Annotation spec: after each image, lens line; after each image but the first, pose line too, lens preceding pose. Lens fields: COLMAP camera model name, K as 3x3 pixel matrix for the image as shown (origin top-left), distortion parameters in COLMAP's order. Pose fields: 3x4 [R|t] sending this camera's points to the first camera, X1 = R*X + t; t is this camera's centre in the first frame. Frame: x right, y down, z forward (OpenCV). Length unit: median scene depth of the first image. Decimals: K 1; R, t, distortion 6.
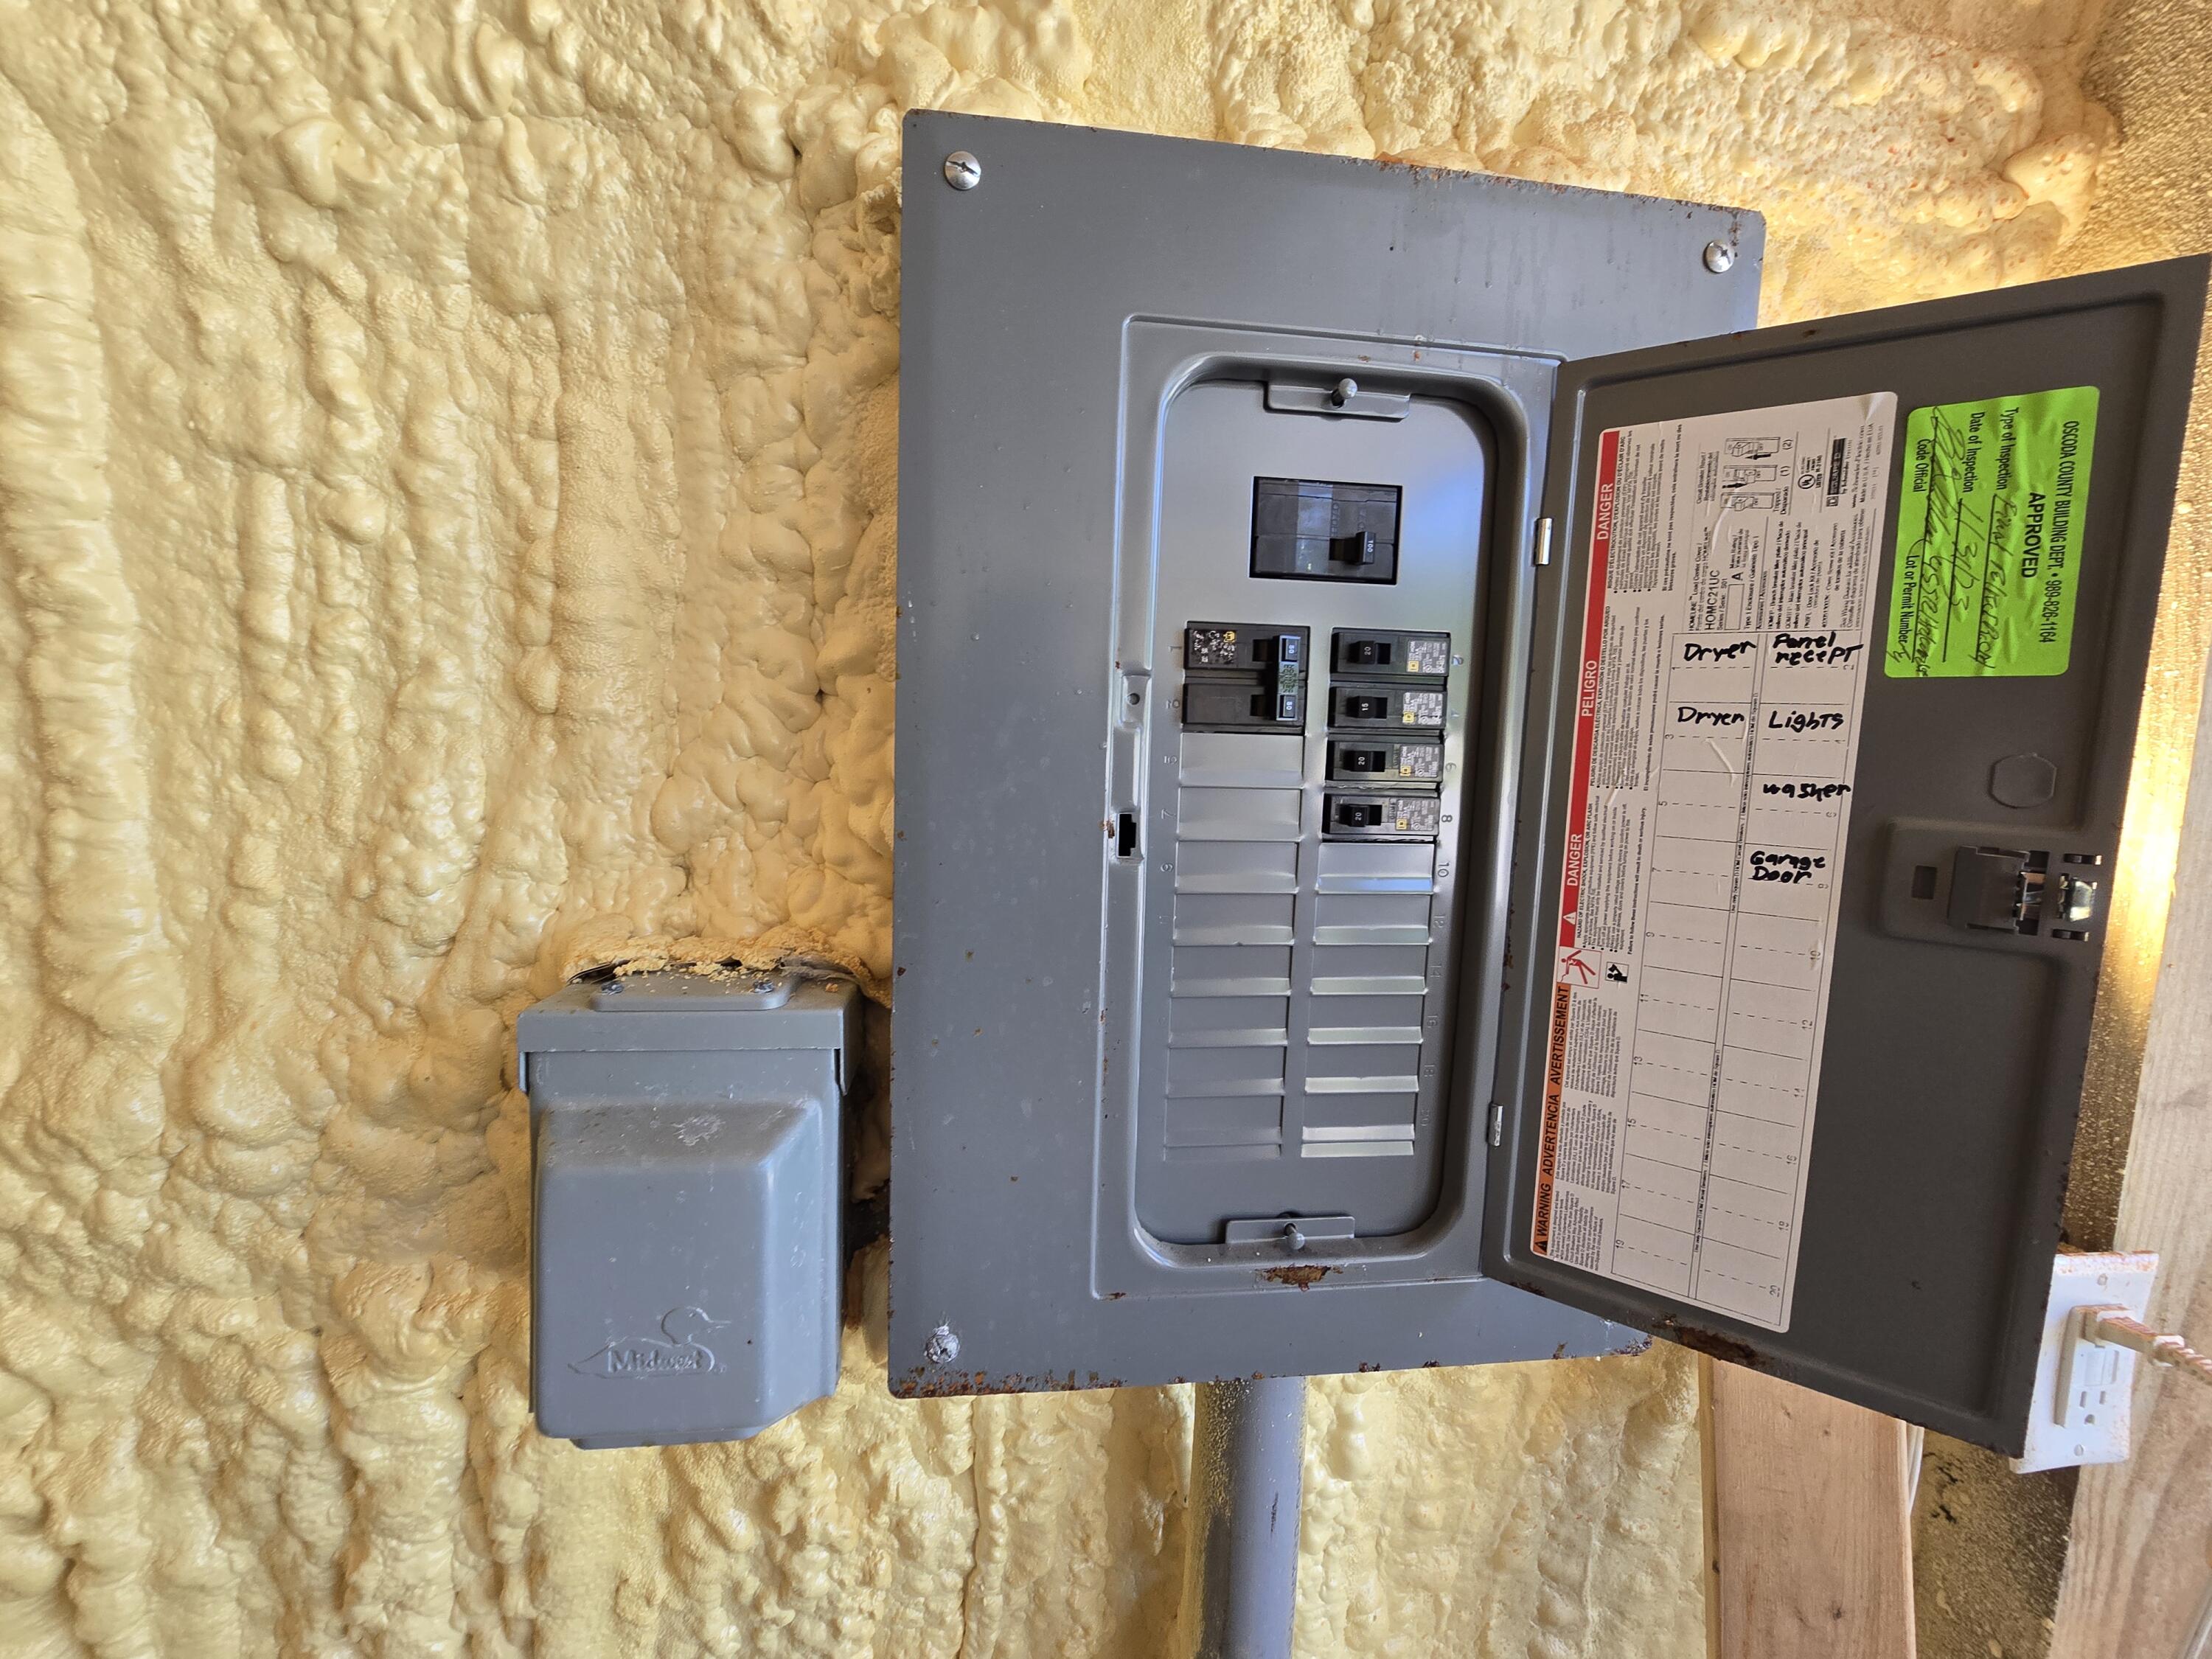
lens RADIAL K [[918.7, 0, 1092.6], [0, 918.7, 841.1], [0, 0, 1]] dist [-0.003263, 0.003227]
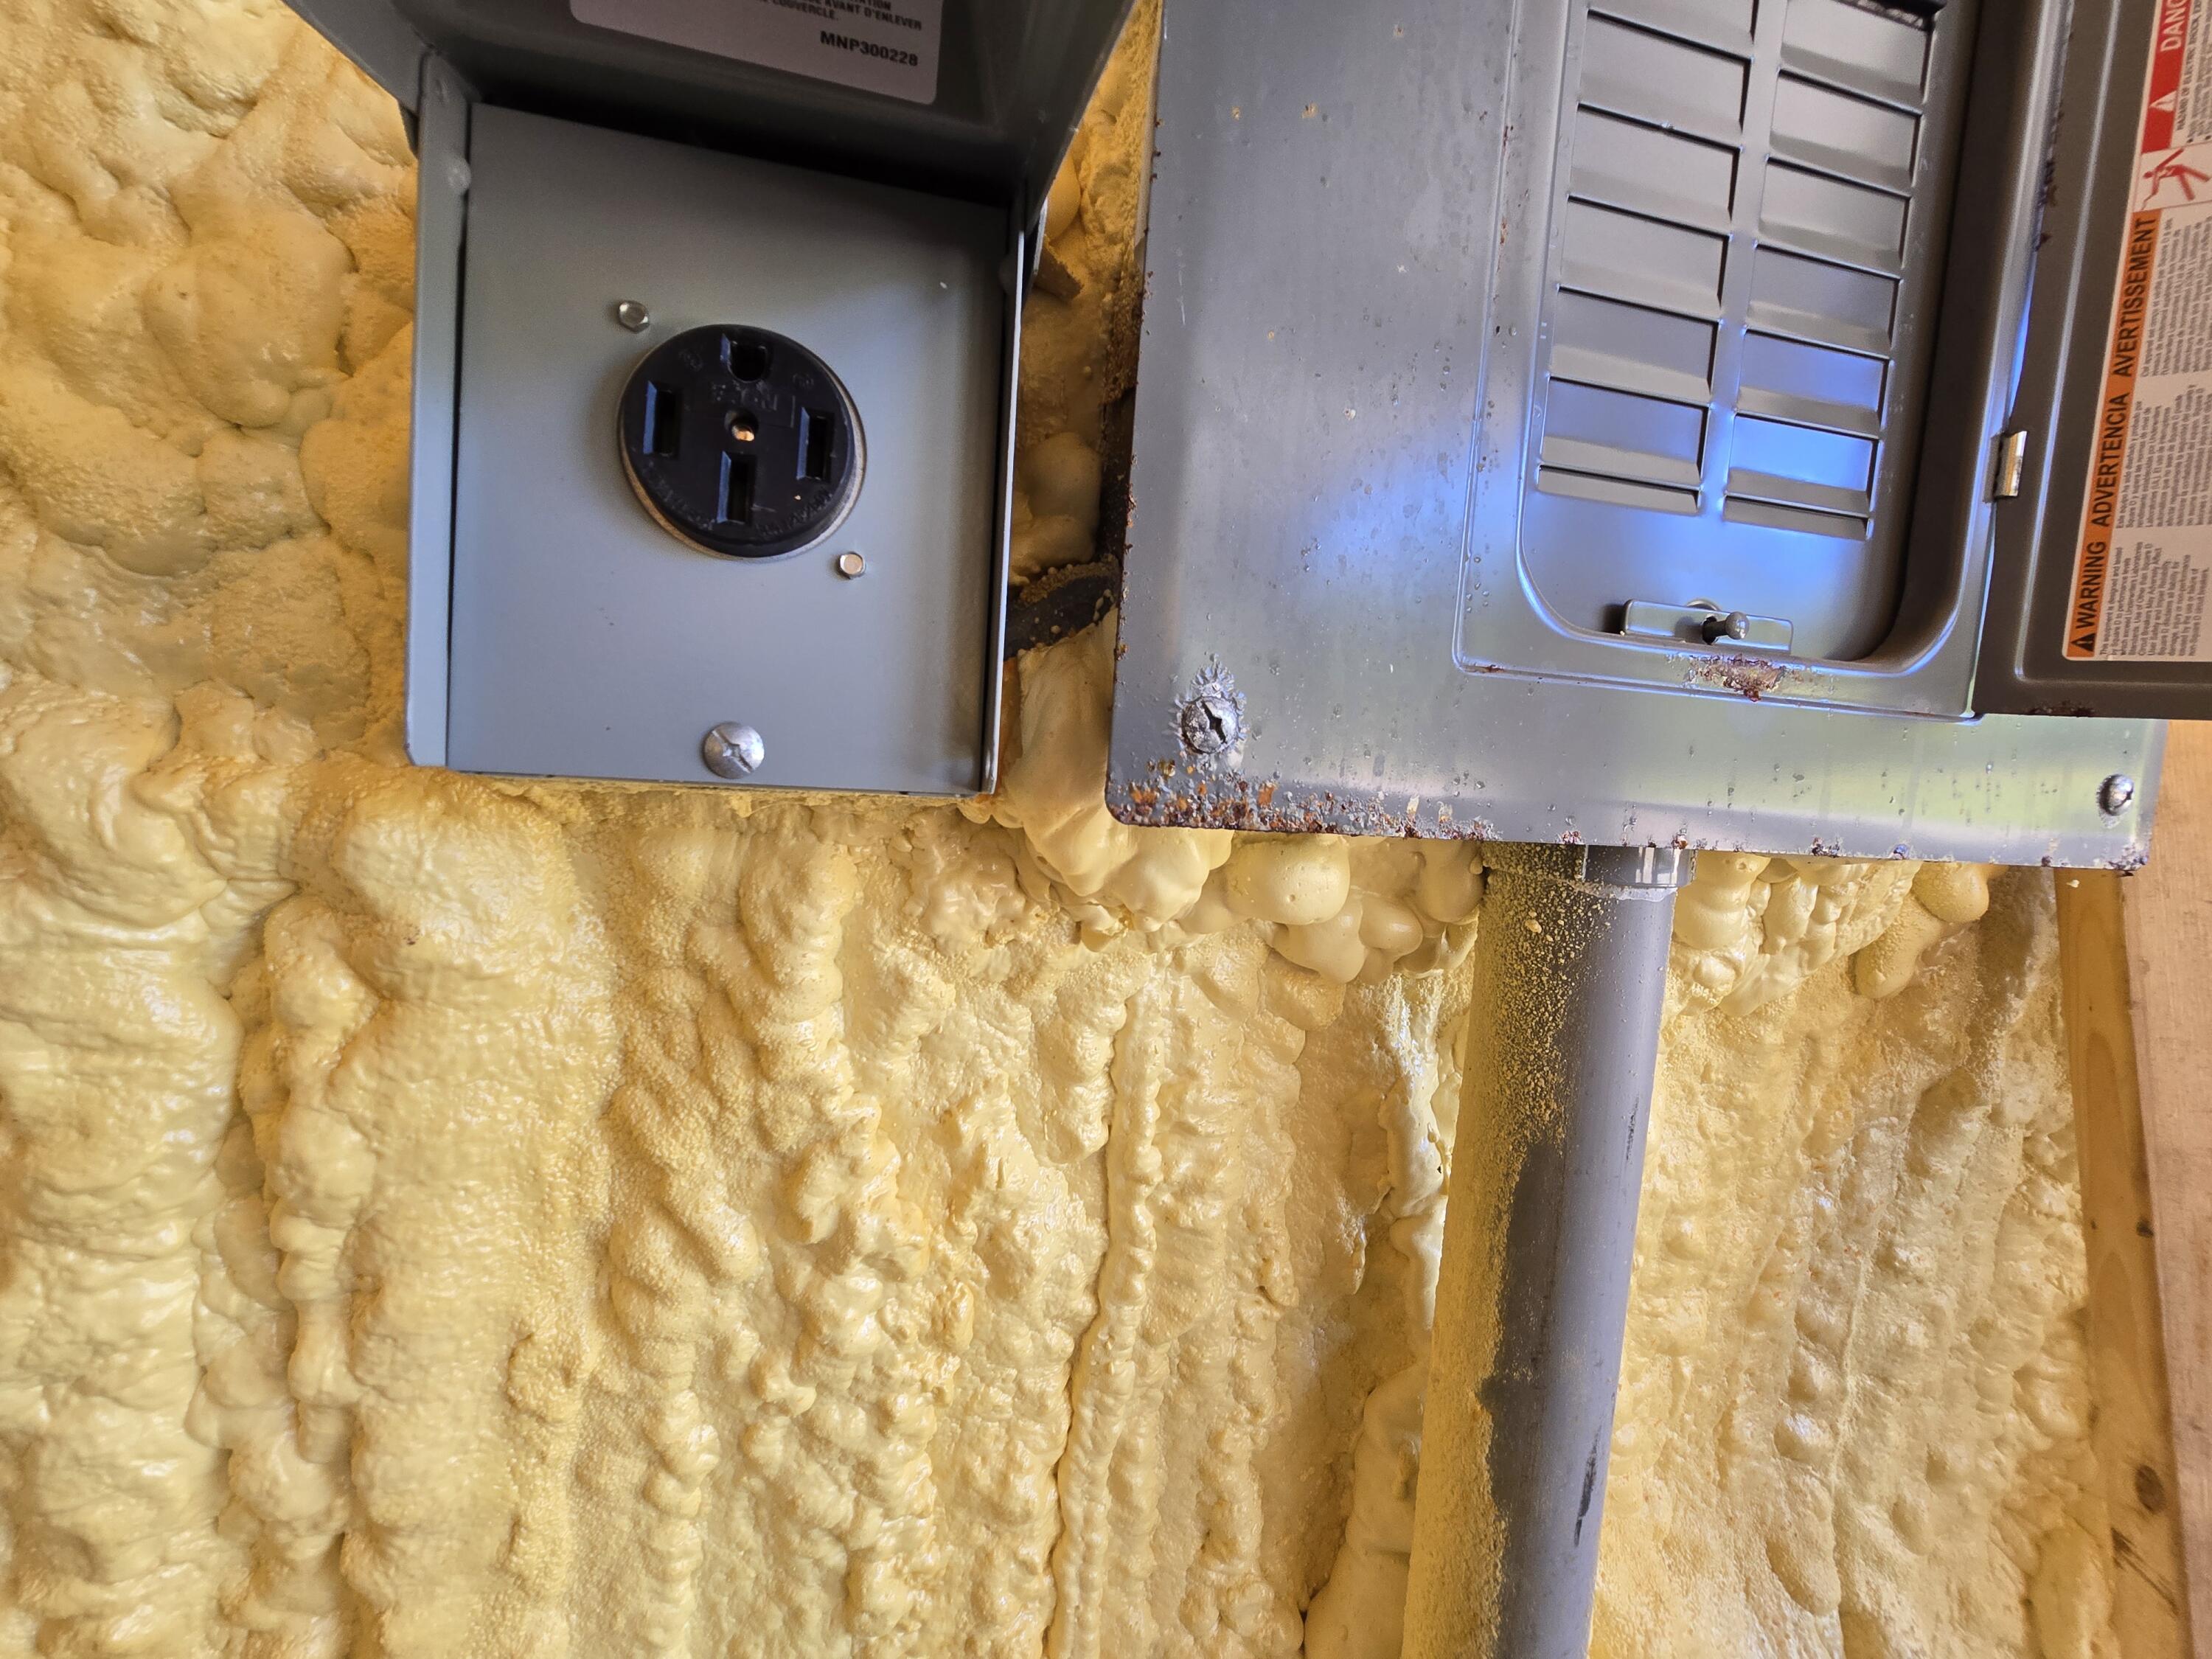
lens RADIAL K [[918.7, 0, 1111.2], [0, 918.7, 813.8], [0, 0, 1]] dist [-0.003263, 0.003227]
pose [[0.991072, 0.025193, 0.130925, -0.227724], [-0.020870, 0.999194, -0.034288, 0.488961], [-0.131683, 0.031250, 0.990799, 0.365641]]
